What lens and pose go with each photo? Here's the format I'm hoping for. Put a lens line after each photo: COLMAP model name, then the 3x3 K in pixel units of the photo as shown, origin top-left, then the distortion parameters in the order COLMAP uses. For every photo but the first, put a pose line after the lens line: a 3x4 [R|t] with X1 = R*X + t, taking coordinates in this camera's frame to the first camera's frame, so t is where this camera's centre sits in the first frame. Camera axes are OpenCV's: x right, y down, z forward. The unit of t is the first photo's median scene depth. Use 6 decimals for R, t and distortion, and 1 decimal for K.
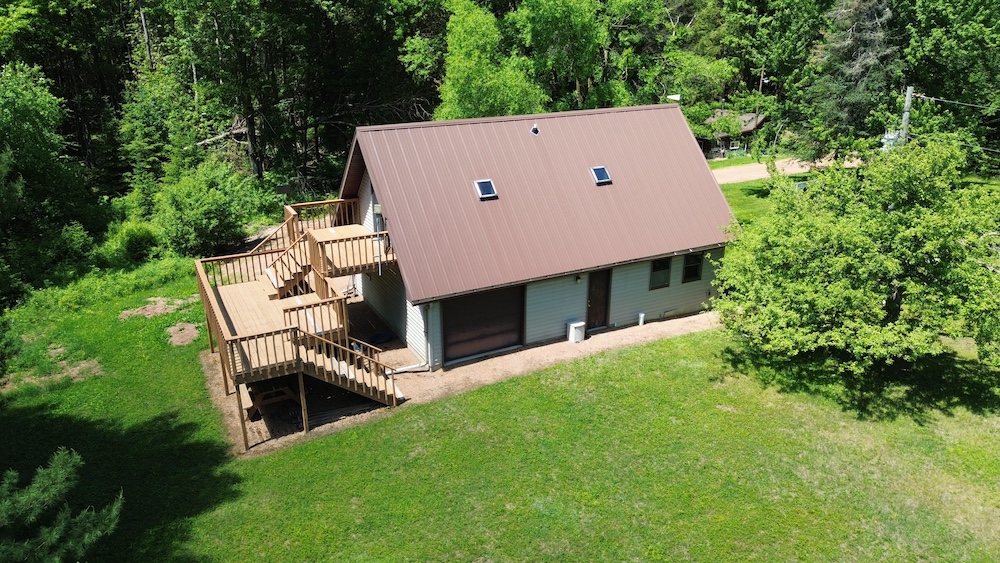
lens RADIAL K [[720.7, 0, 500.2], [0, 720.7, 283.5], [0, 0, 1]] dist [0.010941, 0.003923]
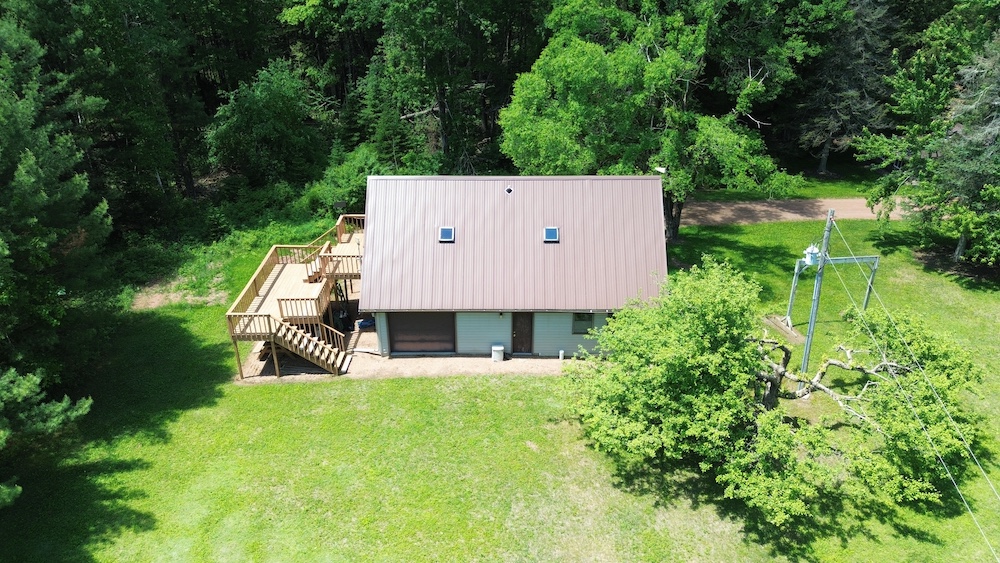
lens RADIAL K [[720.7, 0, 500.0], [0, 720.7, 278.4], [0, 0, 1]] dist [0.010941, 0.003923]
pose [[0.883112, 0.213997, -0.417515, 0.644113], [-0.166706, 0.974971, 0.147110, -0.265513], [0.438546, -0.060312, 0.896682, -0.161483]]
